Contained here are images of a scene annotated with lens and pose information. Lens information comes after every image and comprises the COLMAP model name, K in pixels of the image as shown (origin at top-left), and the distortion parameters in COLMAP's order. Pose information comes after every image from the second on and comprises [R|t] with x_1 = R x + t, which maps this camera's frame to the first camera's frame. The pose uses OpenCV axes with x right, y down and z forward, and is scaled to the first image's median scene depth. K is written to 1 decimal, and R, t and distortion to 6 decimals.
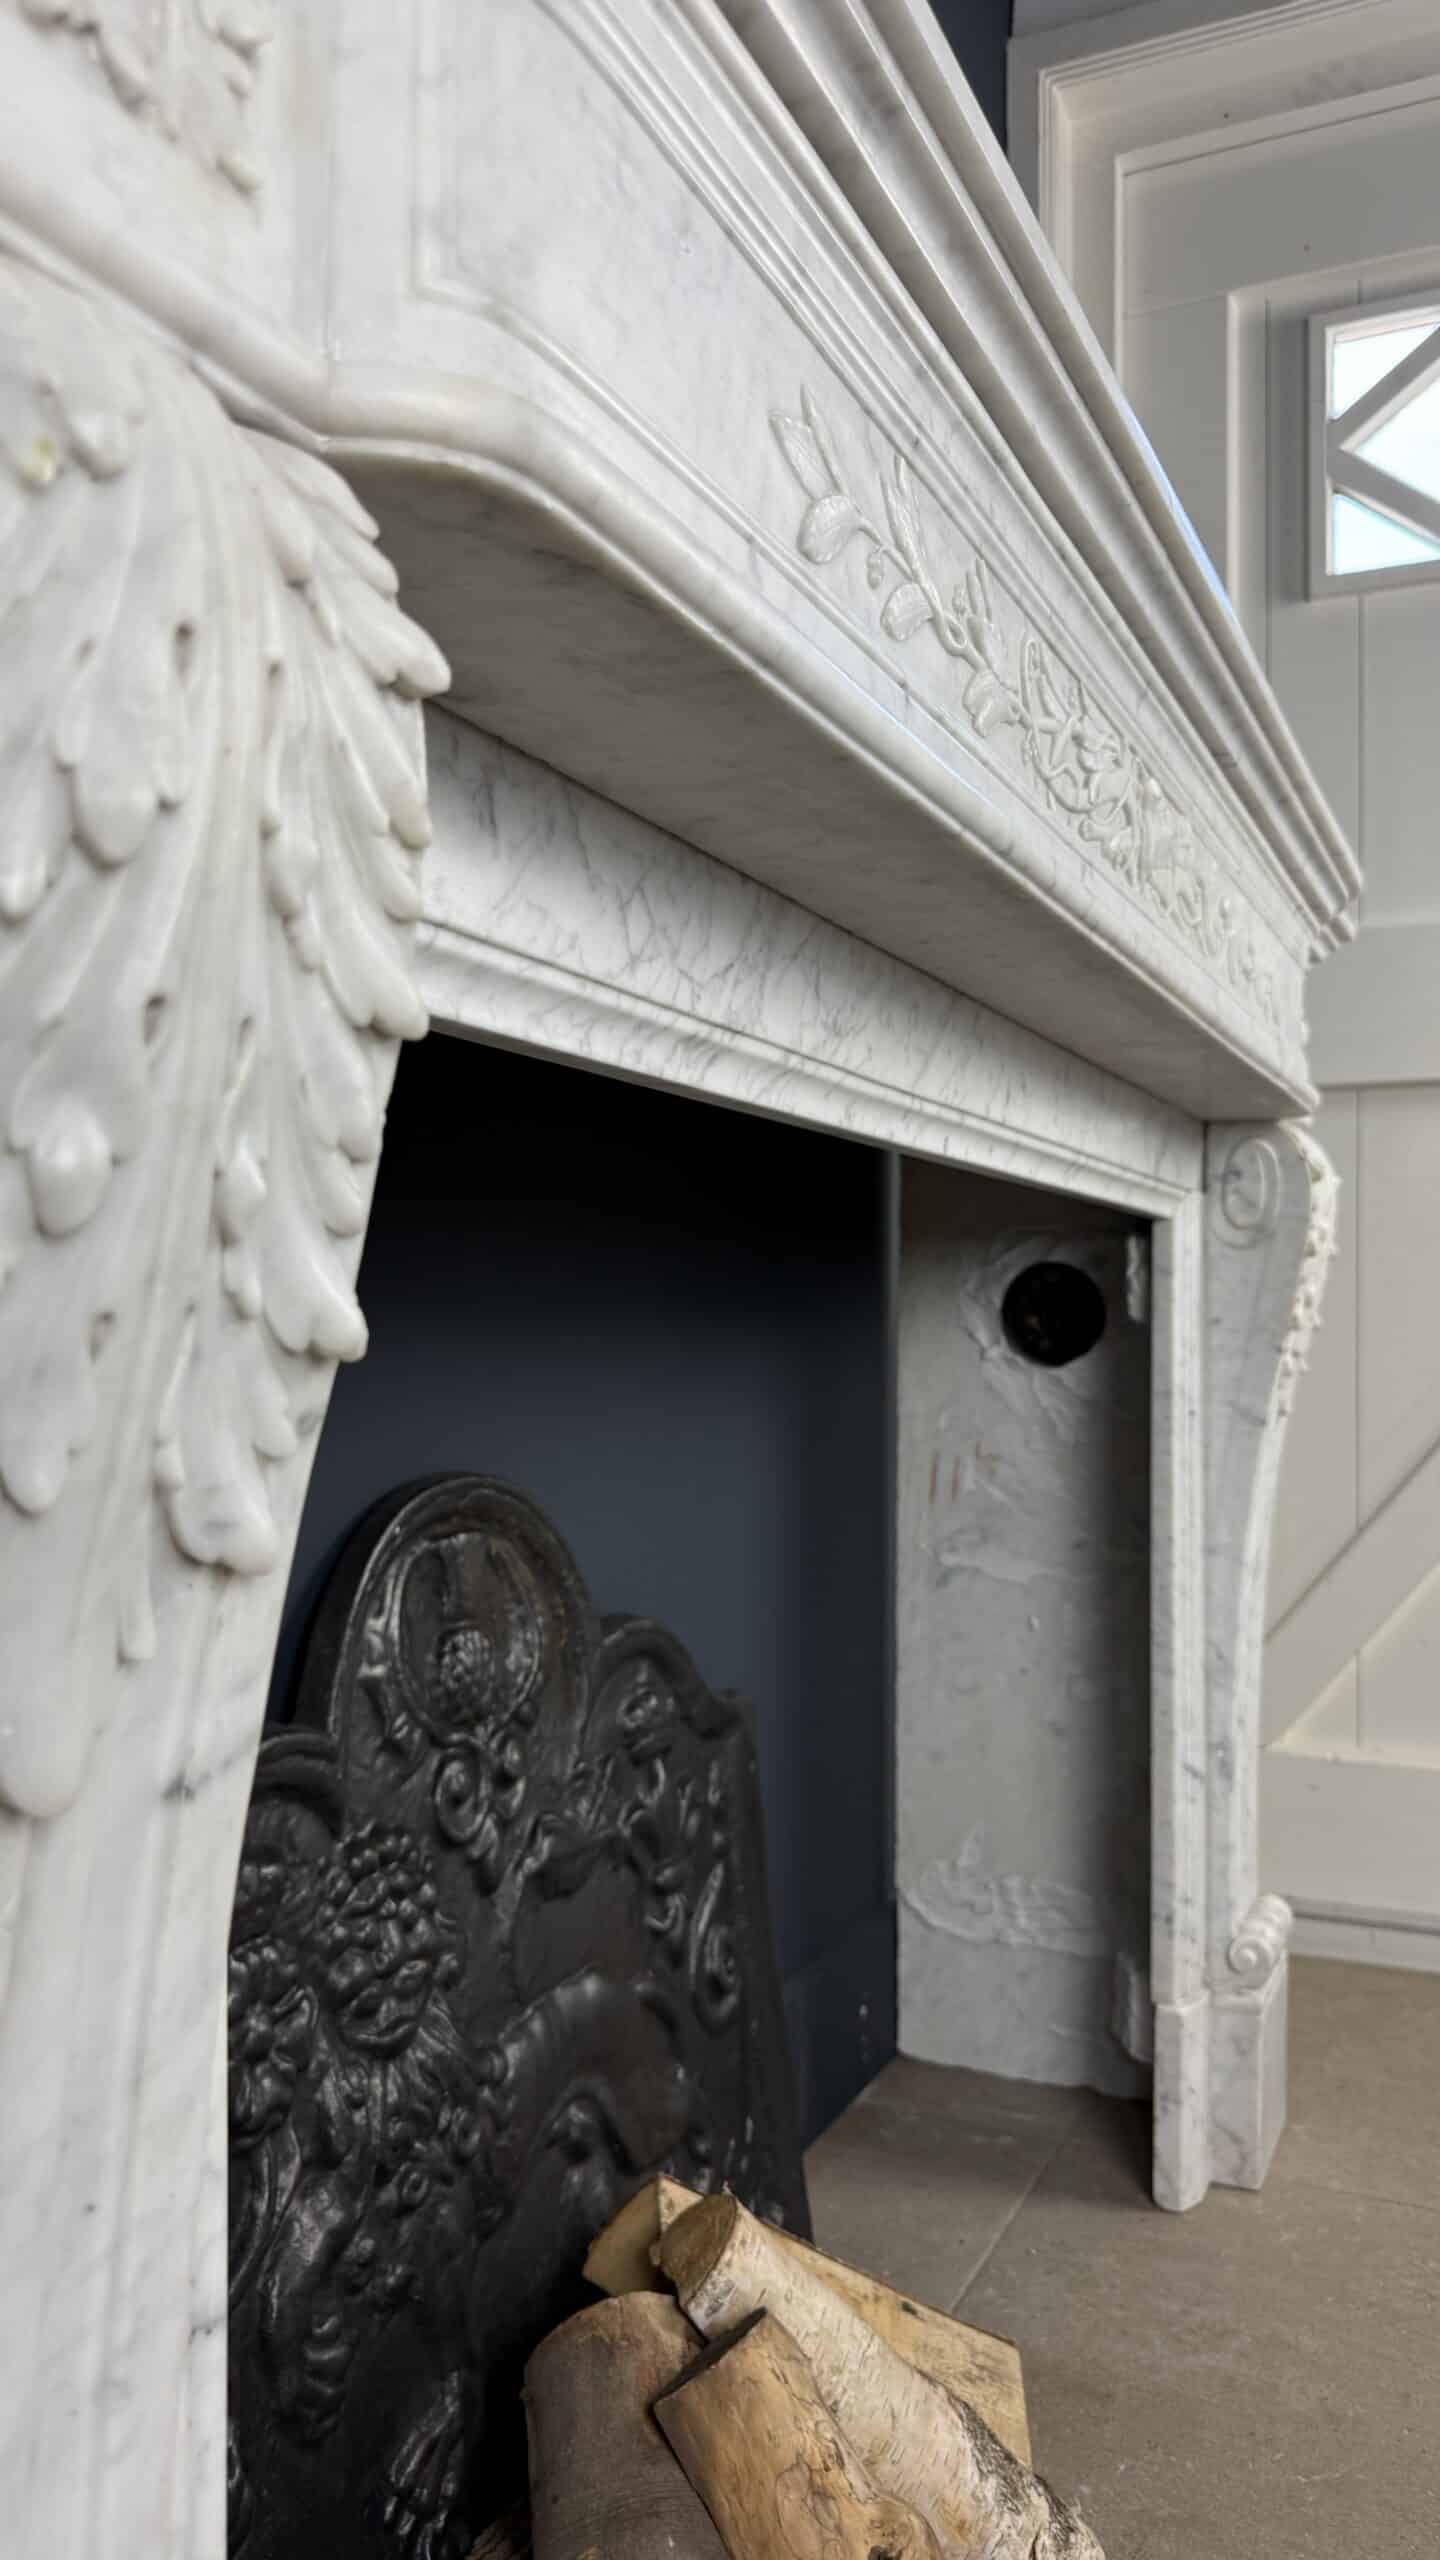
lens RADIAL K [[1850.7, 0, 745.7], [0, 1850.7, 1280.9], [0, 0, 1]] dist [0.071648, -0.148468]
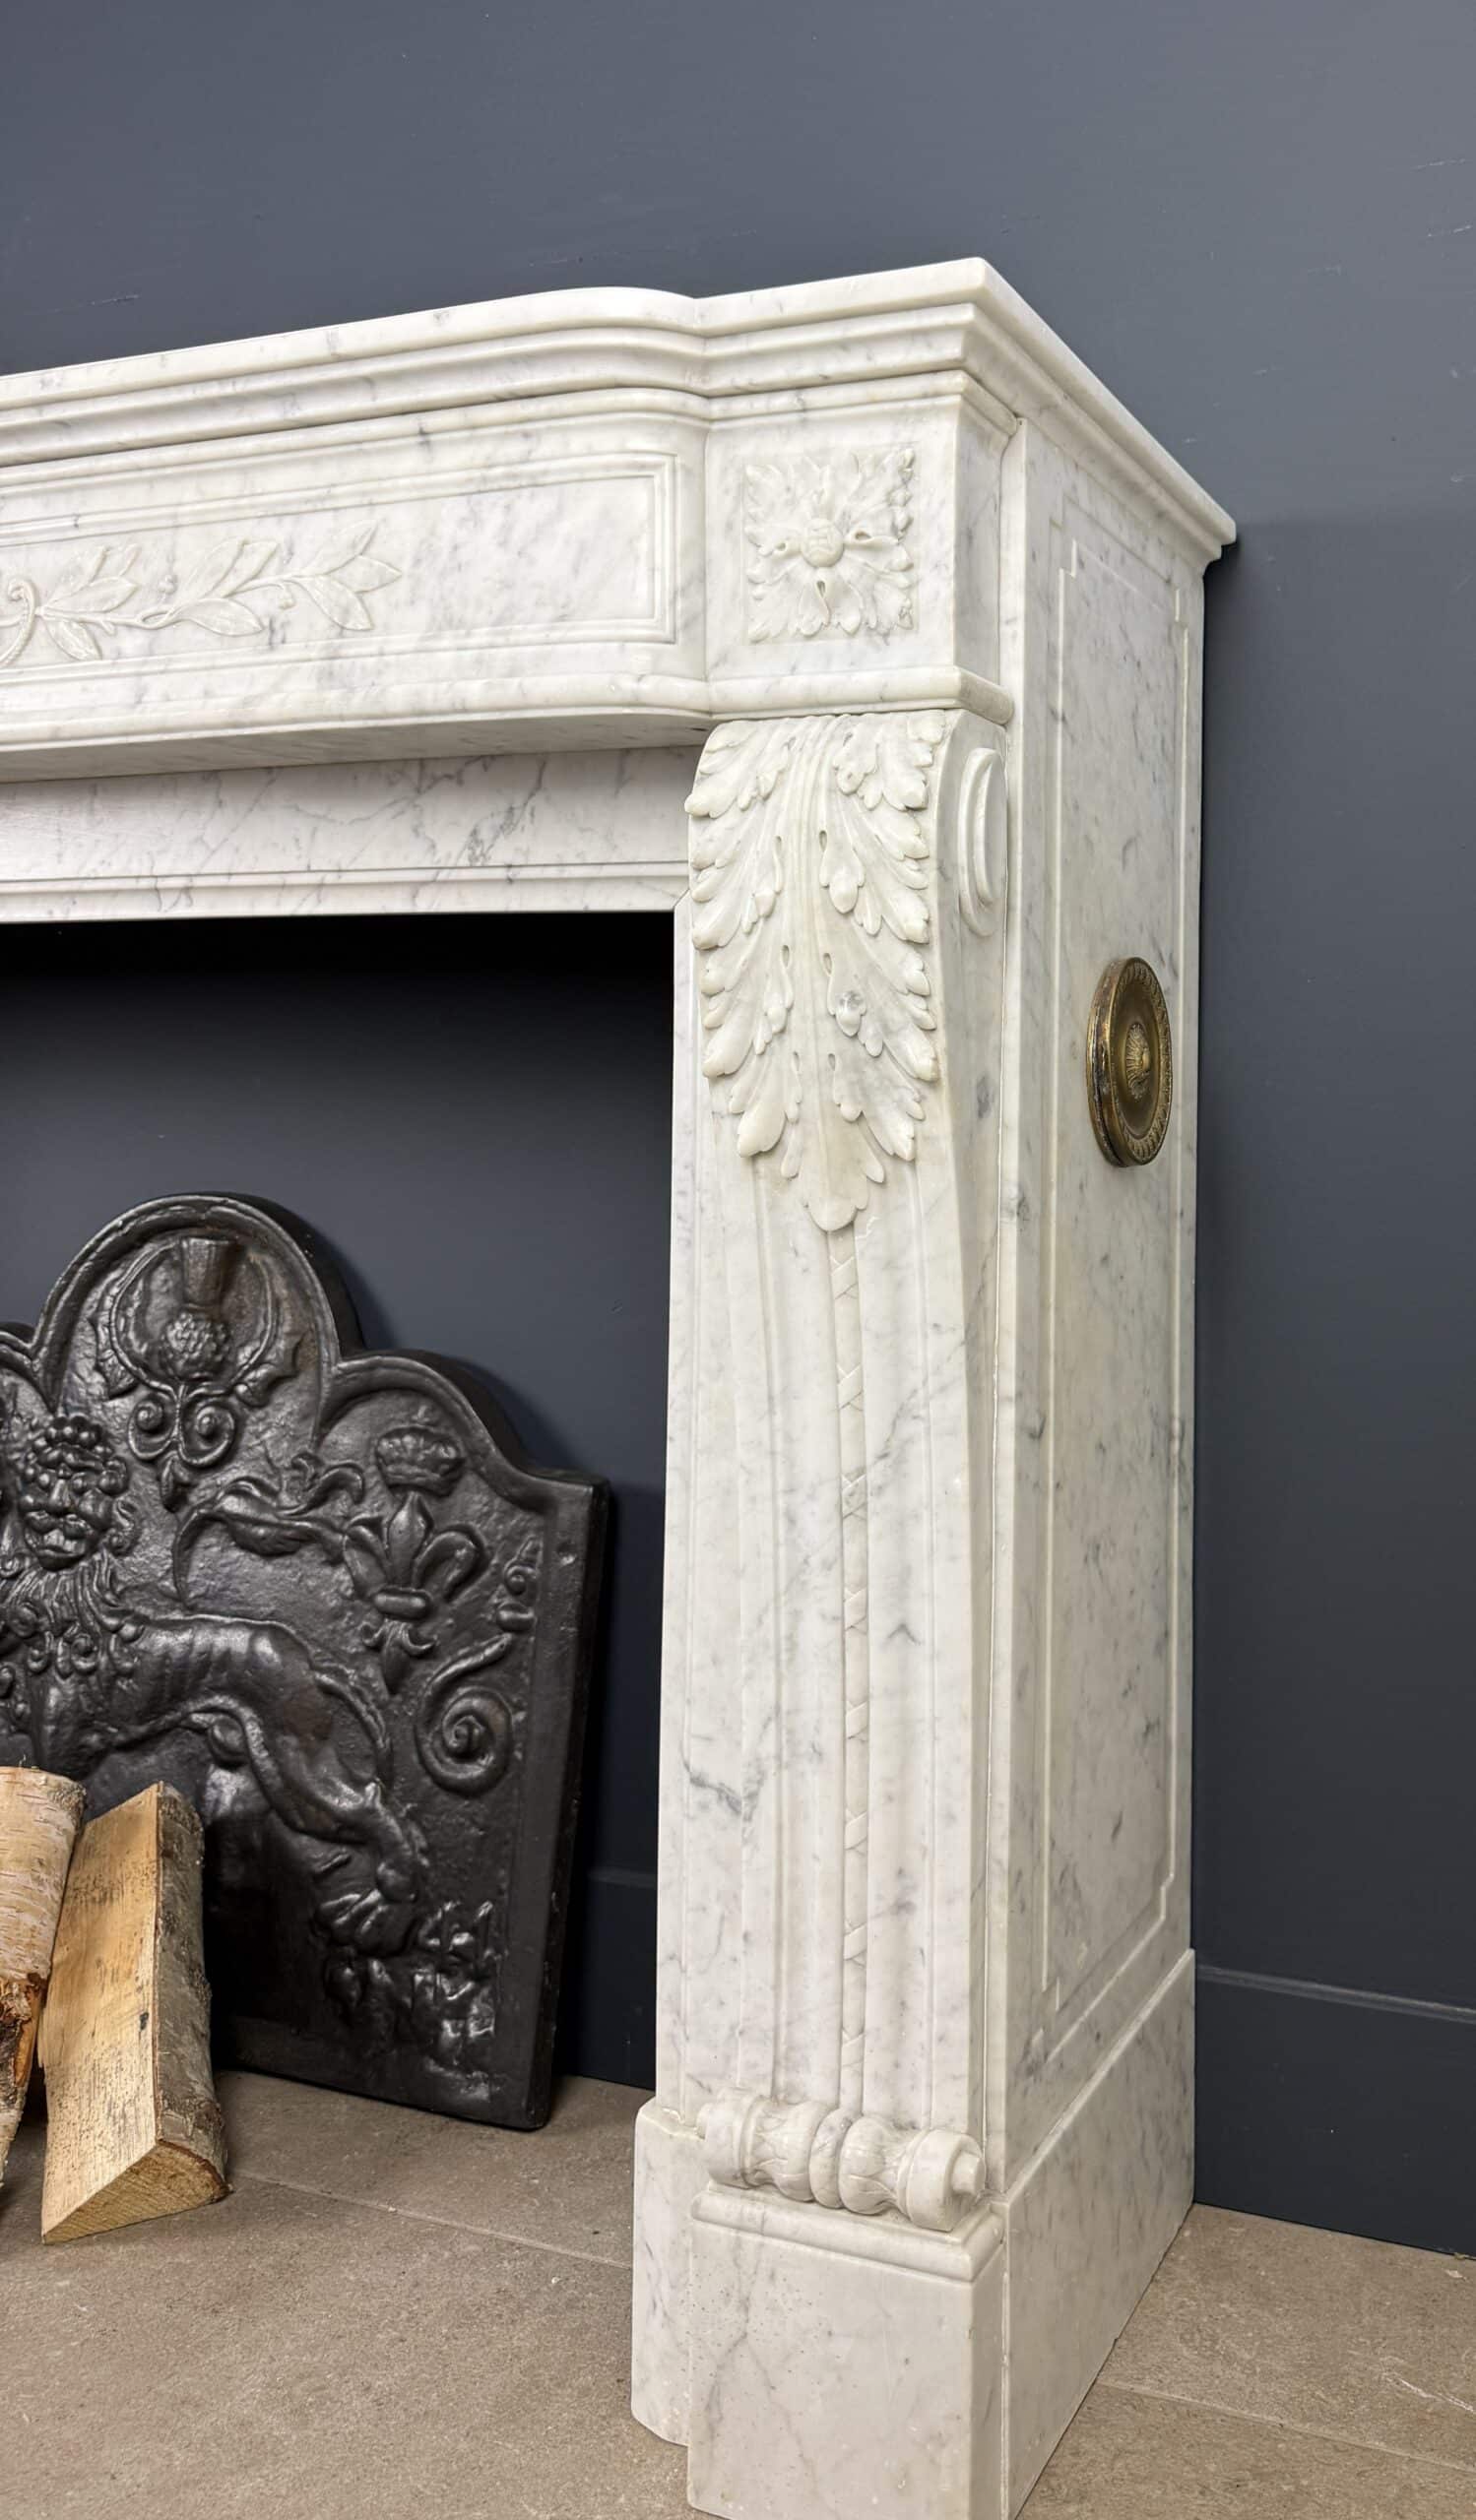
lens RADIAL K [[2048.3, 0, 1059.3], [0, 2048.3, 1091.4], [0, 0, 1]] dist [0.136370, -0.303395]
pose [[0.060280, -0.011759, -0.998112, 0.962474], [0.007744, 0.999906, -0.011312, 0.039018], [0.998151, -0.007048, 0.060365, 1.087659]]
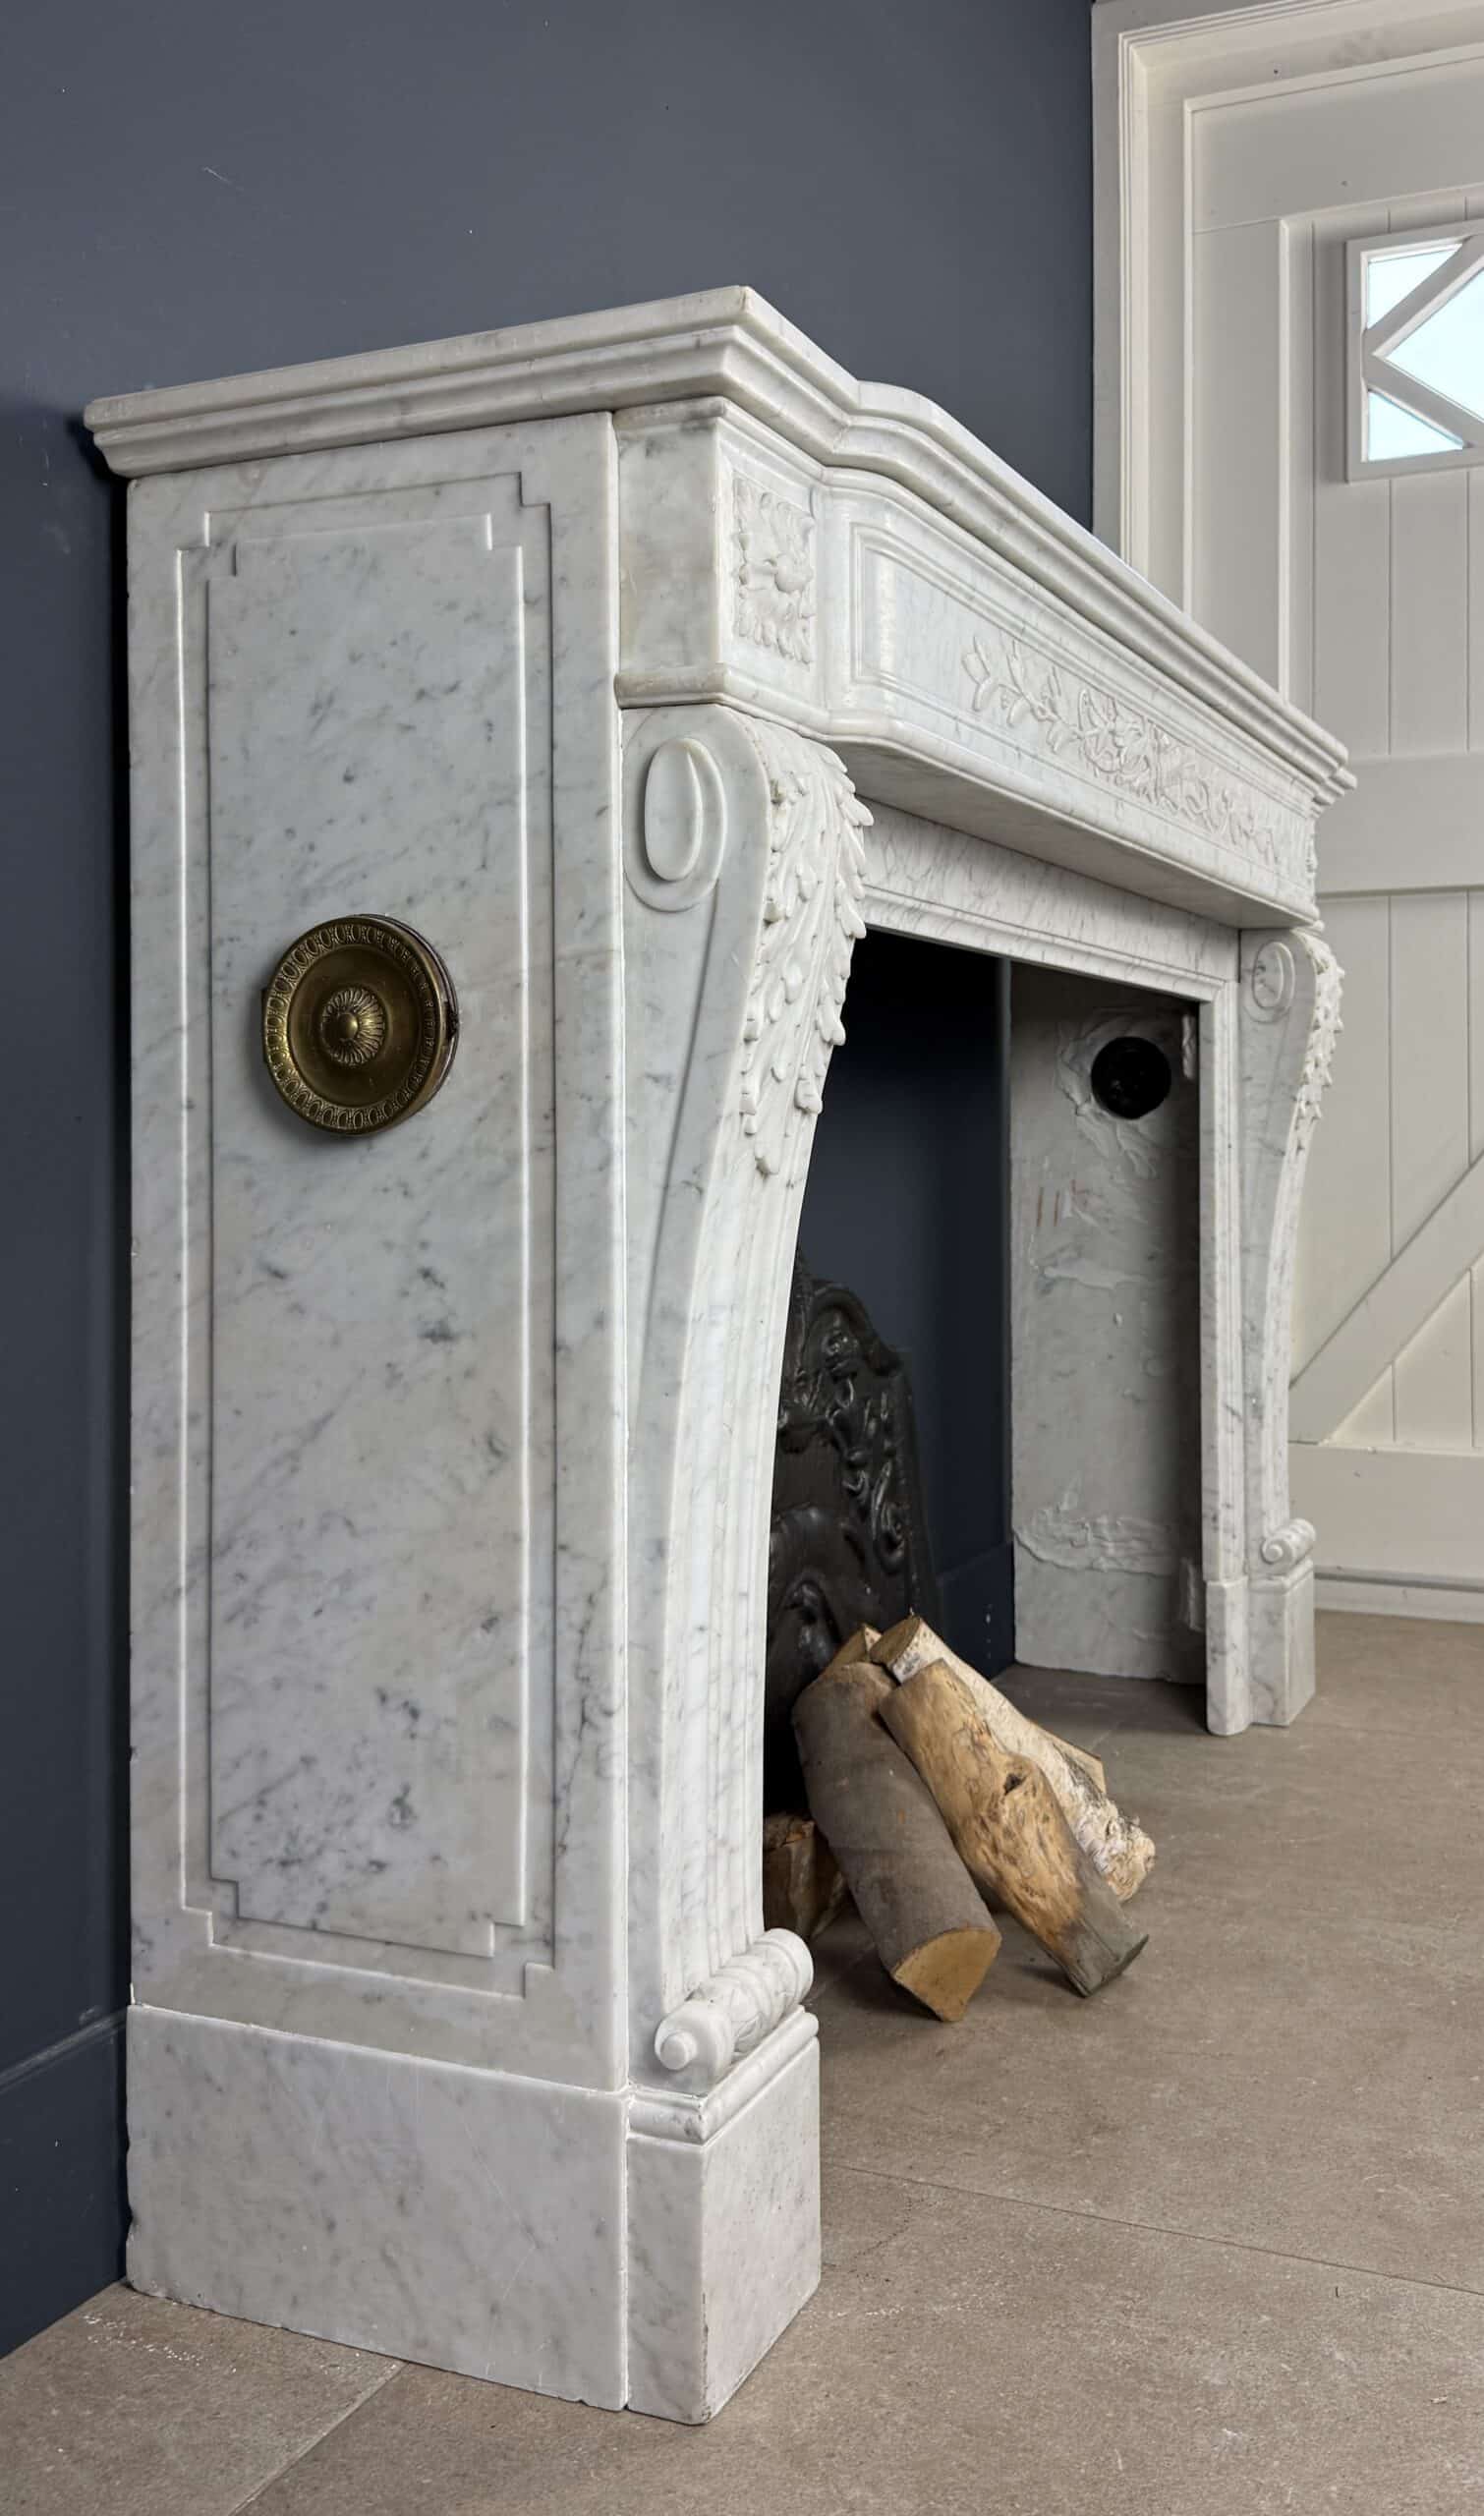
lens RADIAL K [[2199.8, 0, 869.3], [0, 2199.8, 1078.8], [0, 0, 1]] dist [0.144215, -0.351323]
pose [[0.999676, -0.009283, 0.023690, -0.058616], [0.009370, 0.999950, -0.003535, 0.025793], [-0.023656, 0.003756, 0.999713, -0.598459]]
